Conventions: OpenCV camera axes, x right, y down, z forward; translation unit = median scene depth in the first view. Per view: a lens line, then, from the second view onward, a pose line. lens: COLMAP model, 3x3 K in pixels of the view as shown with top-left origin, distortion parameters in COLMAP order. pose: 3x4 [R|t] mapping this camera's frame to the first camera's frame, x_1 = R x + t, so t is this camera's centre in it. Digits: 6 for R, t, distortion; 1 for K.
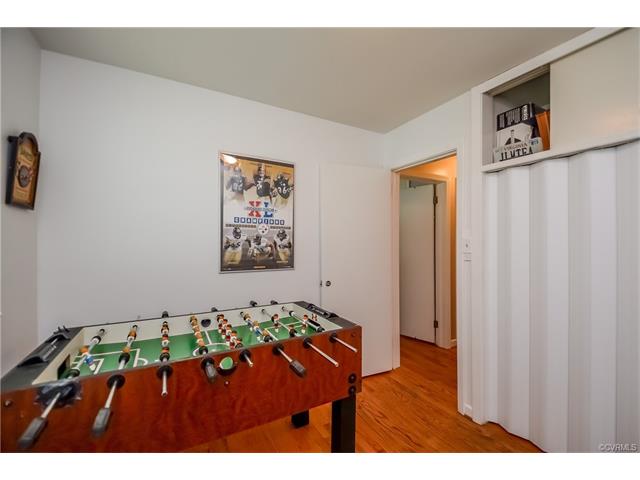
lens RADIAL K [[279.1, 0, 319.6], [0, 279.1, 245.9], [0, 0, 1]] dist [0.003630, -0.009091]
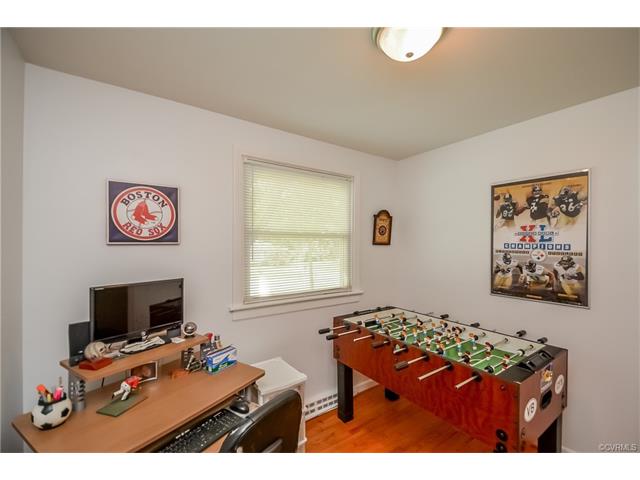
lens RADIAL K [[279.1, 0, 319.8], [0, 279.1, 242.3], [0, 0, 1]] dist [0.003630, -0.009091]
pose [[0.068246, -0.002699, -0.997665, 0.651295], [-0.009714, 0.999947, -0.003370, -0.092357], [0.997621, 0.009922, 0.068216, 0.235102]]
